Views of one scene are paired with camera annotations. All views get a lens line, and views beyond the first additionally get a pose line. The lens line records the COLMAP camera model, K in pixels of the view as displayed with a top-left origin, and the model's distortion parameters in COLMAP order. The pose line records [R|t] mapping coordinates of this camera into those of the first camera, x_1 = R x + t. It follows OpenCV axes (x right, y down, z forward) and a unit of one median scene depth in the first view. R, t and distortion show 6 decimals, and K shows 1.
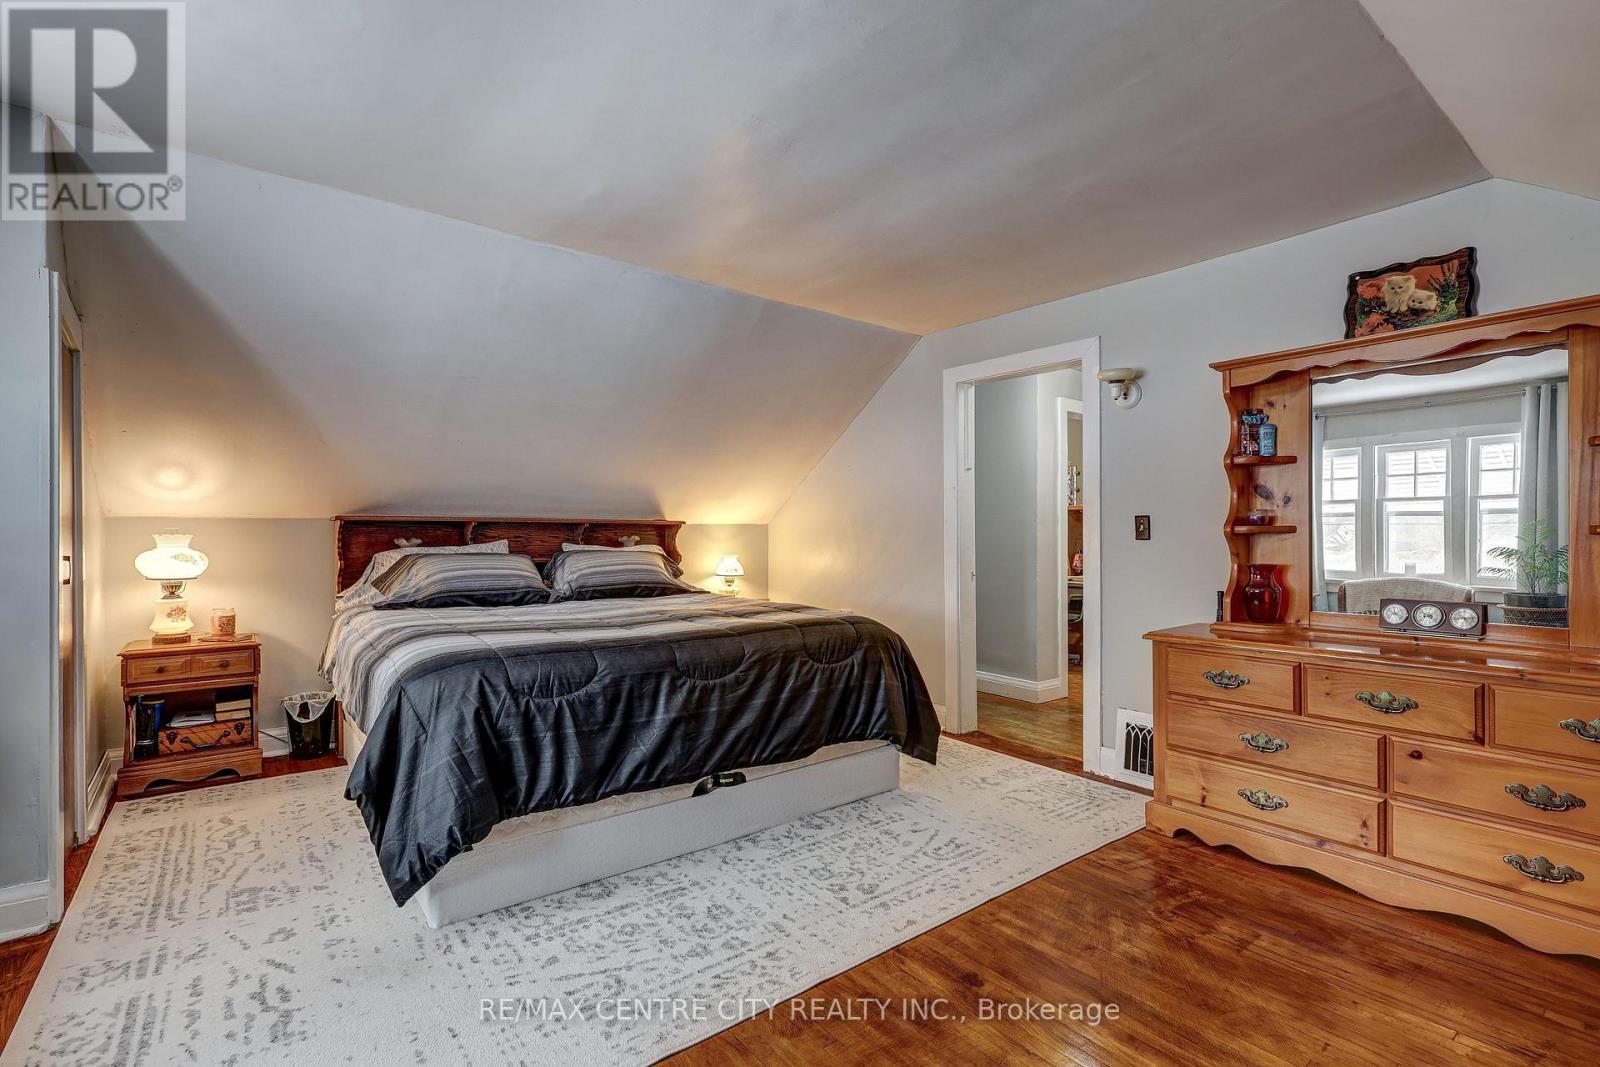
lens RADIAL K [[761.3, 0, 807.1], [0, 761.3, 528.2], [0, 0, 1]] dist [0.009202, 0.000918]
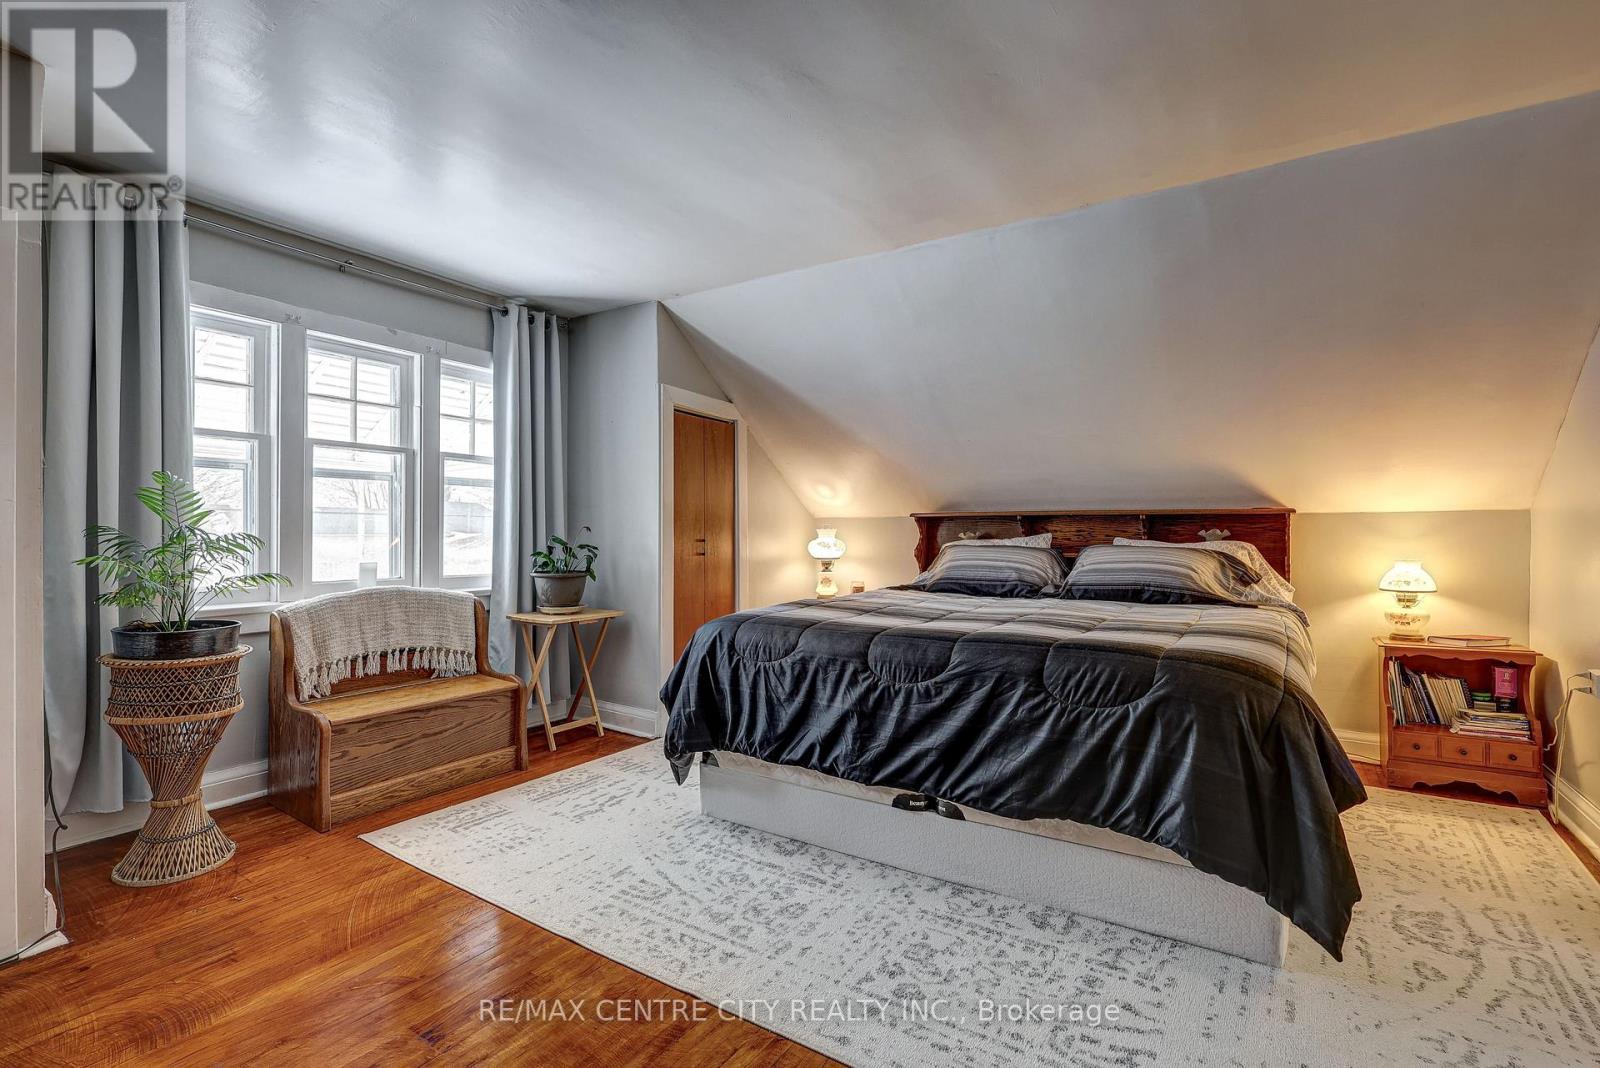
lens RADIAL K [[761.3, 0, 807.1], [0, 761.3, 528.7], [0, 0, 1]] dist [0.009202, 0.000918]
pose [[0.300984, -0.009937, -0.953577, 0.687838], [0.004803, 0.999949, -0.008904, 0.024873], [0.953617, -0.001900, 0.301017, 0.615722]]
